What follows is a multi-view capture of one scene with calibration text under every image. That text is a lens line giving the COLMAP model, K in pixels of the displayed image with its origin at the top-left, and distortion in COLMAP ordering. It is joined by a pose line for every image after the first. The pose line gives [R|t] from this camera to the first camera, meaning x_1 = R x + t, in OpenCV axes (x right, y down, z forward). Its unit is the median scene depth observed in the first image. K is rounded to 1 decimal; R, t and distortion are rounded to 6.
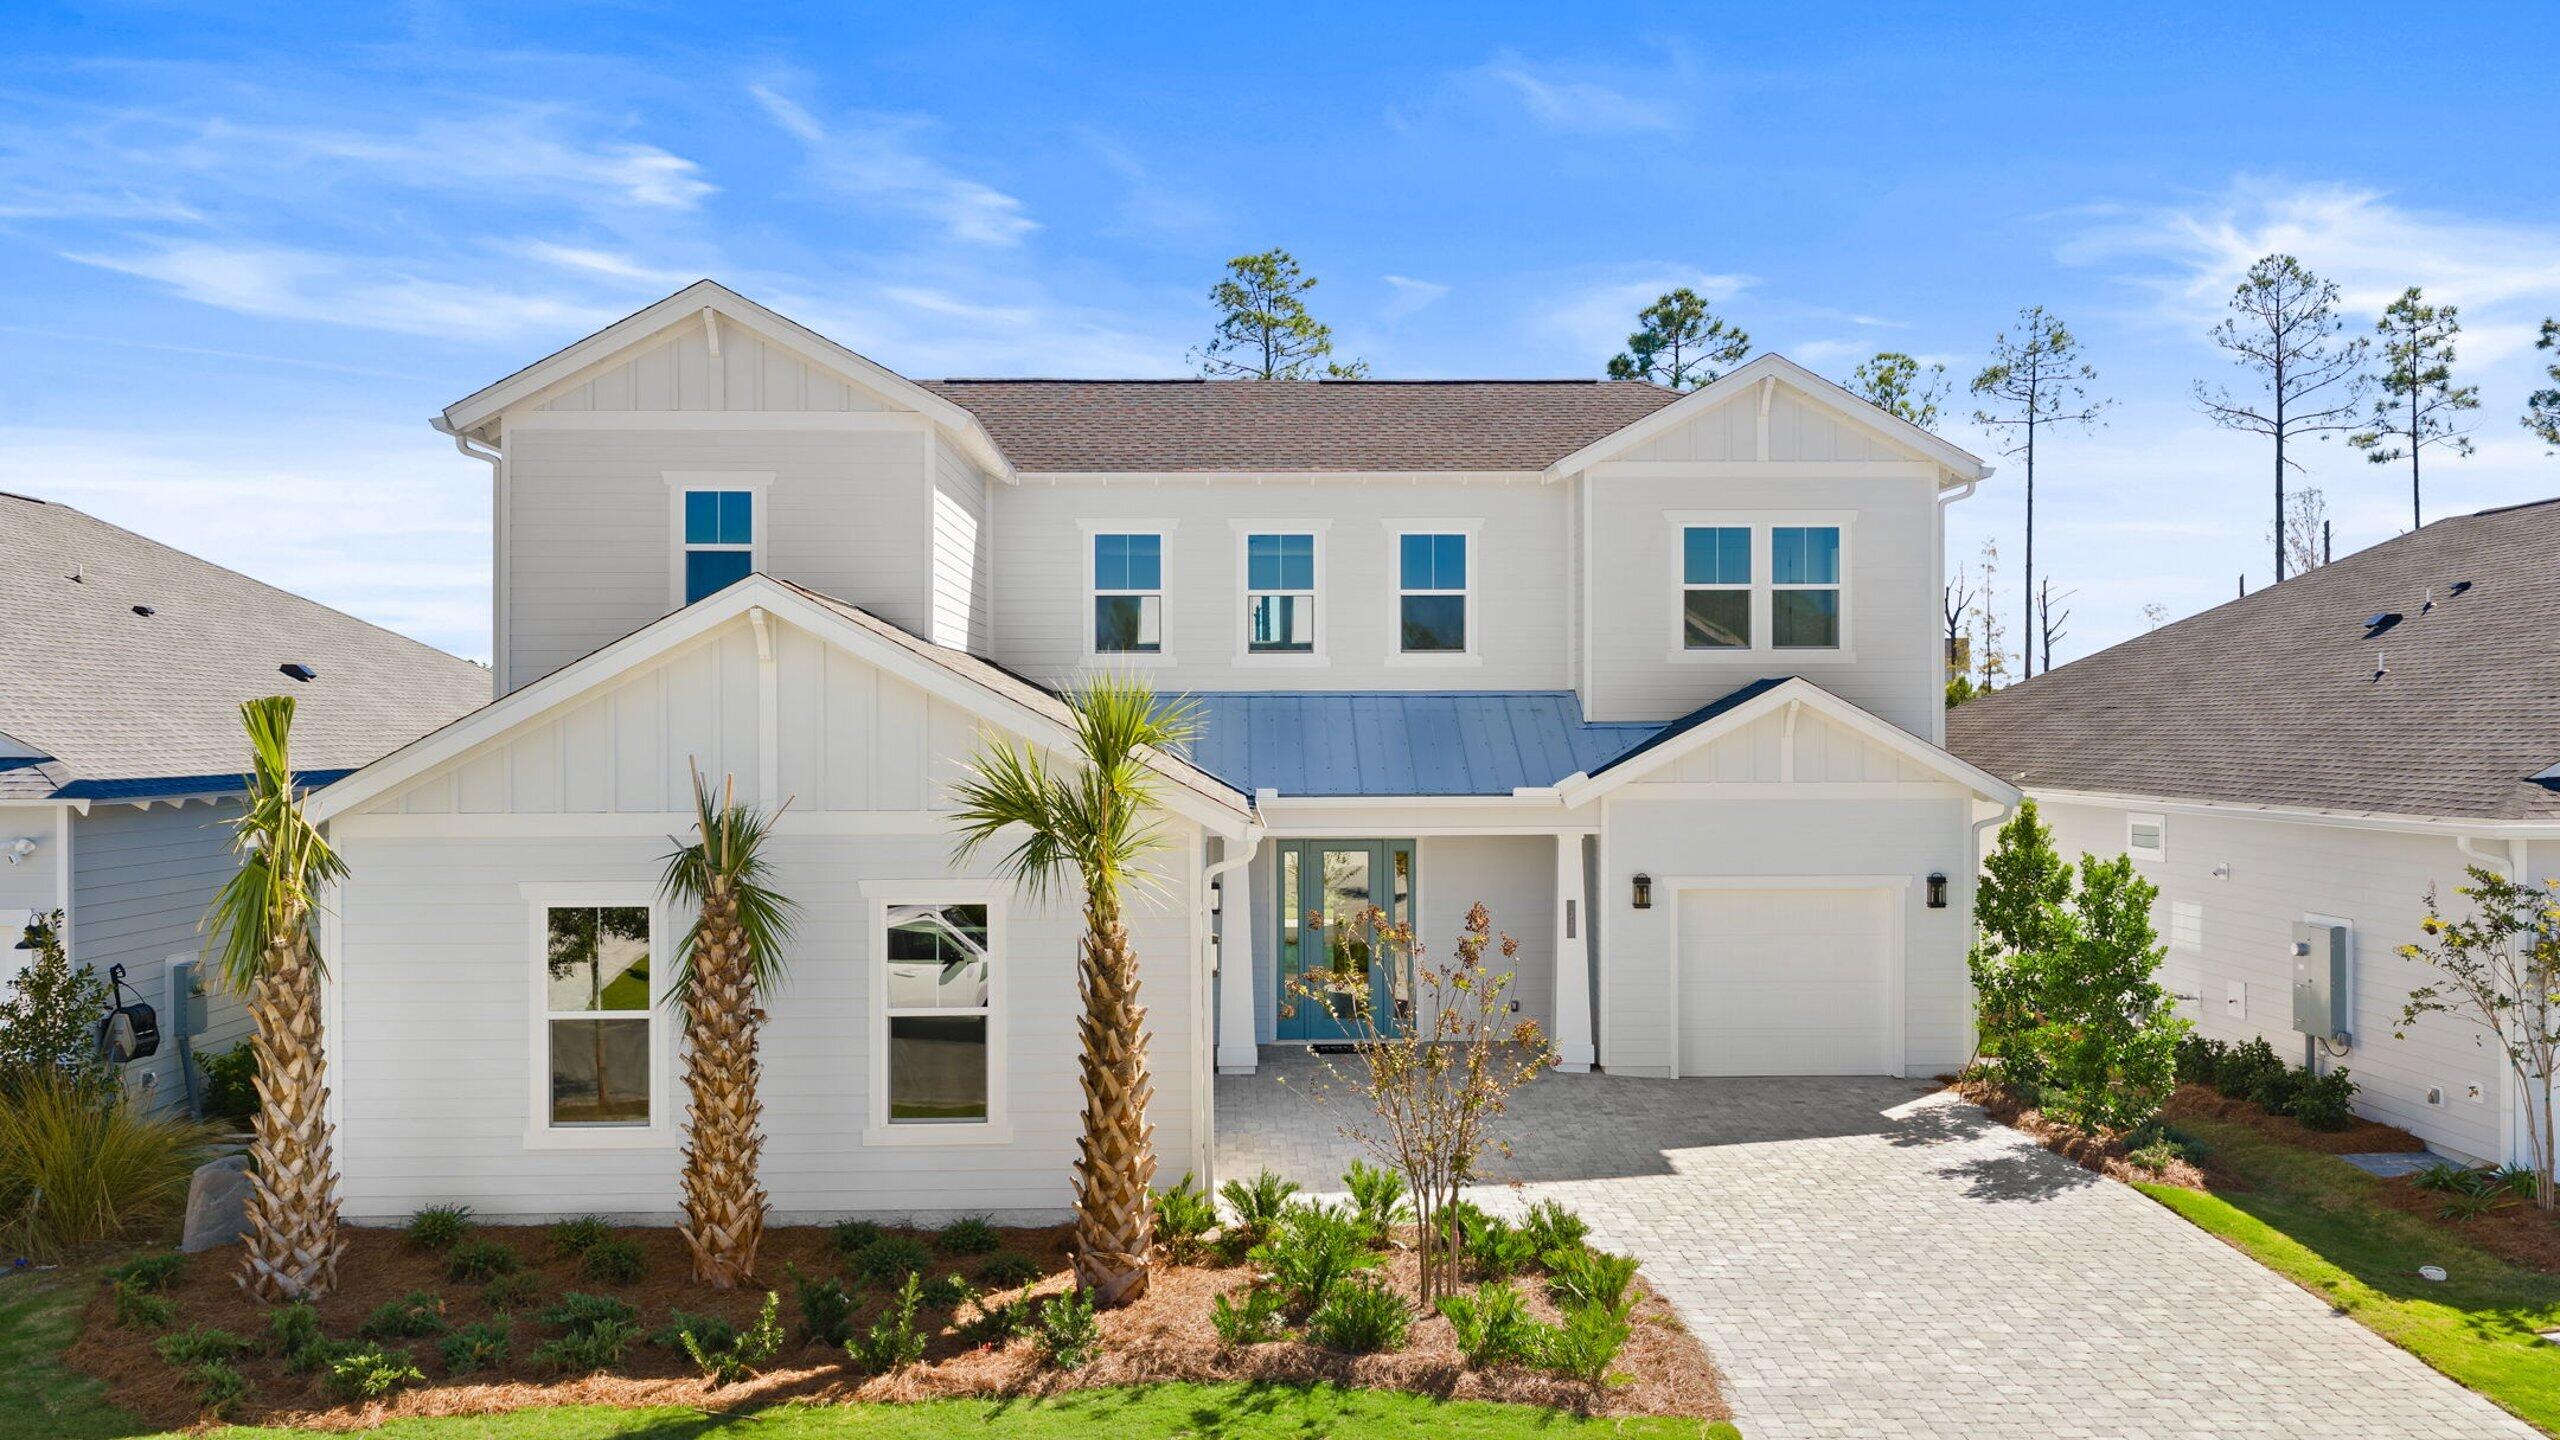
lens RADIAL K [[2110.9, 0, 1242.5], [0, 2110.9, 734.6], [0, 0, 1]] dist [0.020228, -0.031589]
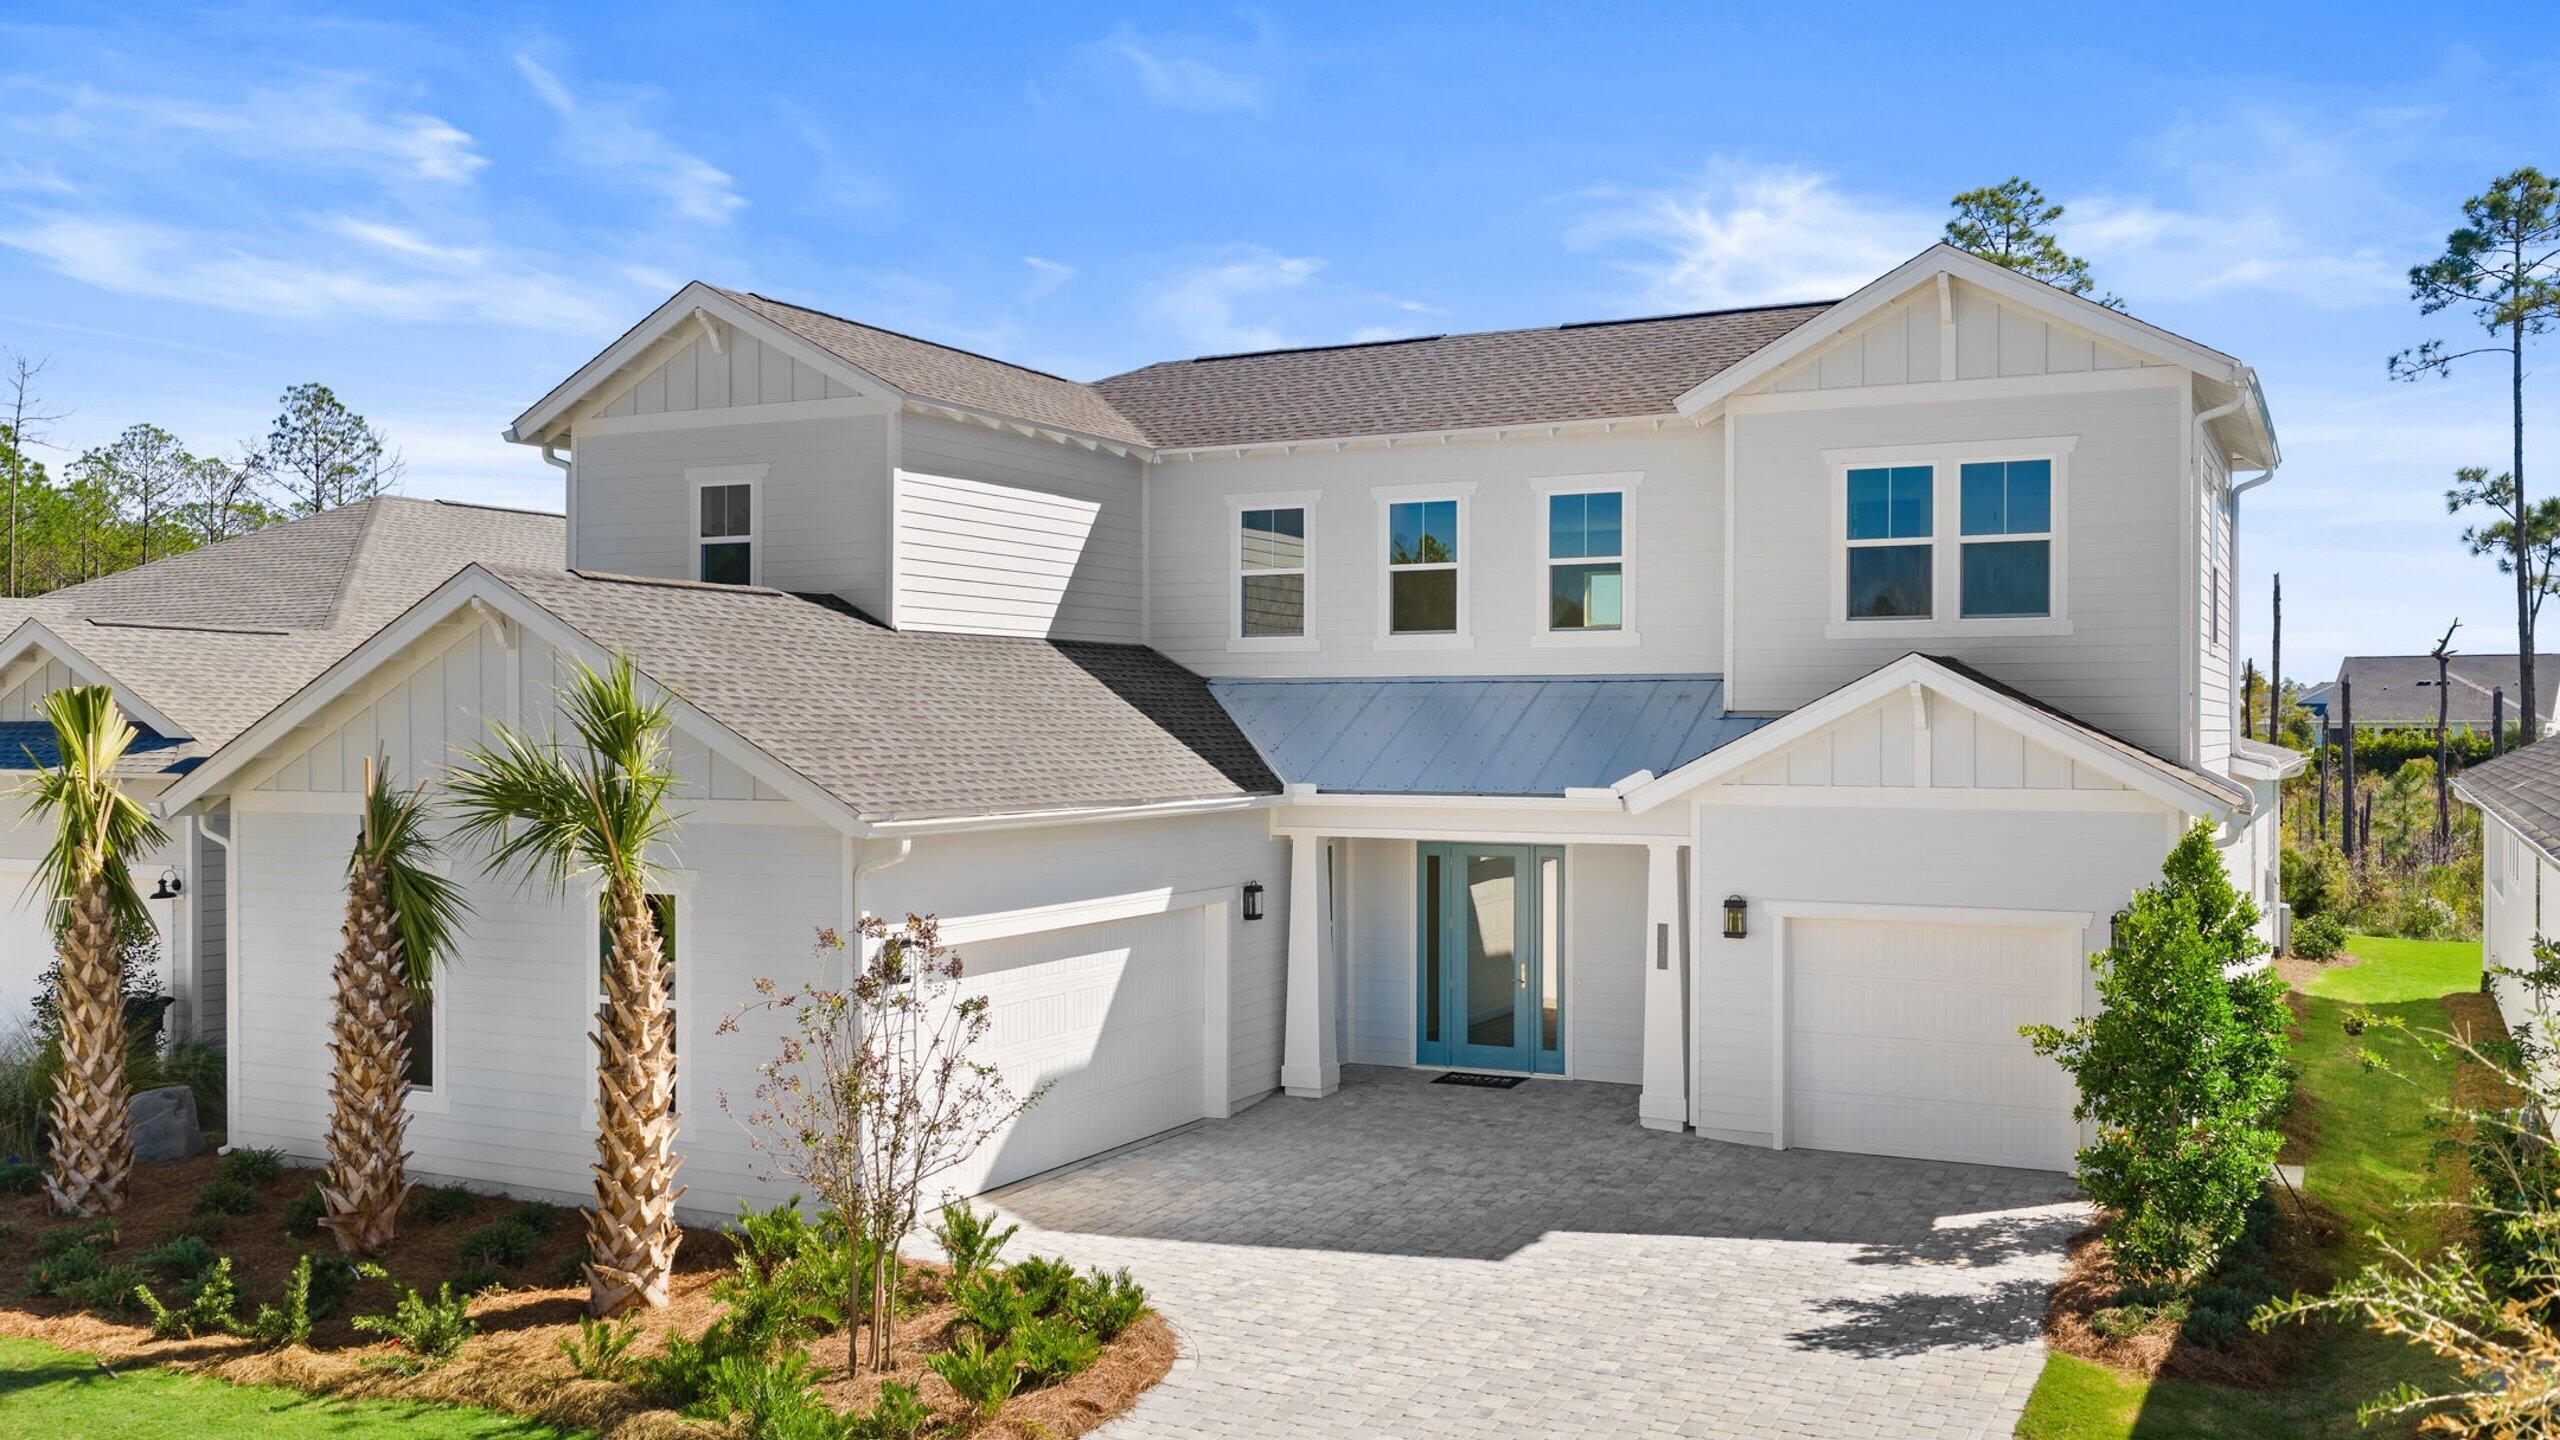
lens RADIAL K [[2110.9, 0, 1279.4], [0, 2110.9, 742.3], [0, 0, 1]] dist [0.020228, -0.031589]
pose [[0.883625, 0.008305, -0.468122, 0.409965], [-0.004984, 0.999953, 0.008332, 0.000428], [0.468169, -0.005029, 0.883625, 0.189262]]
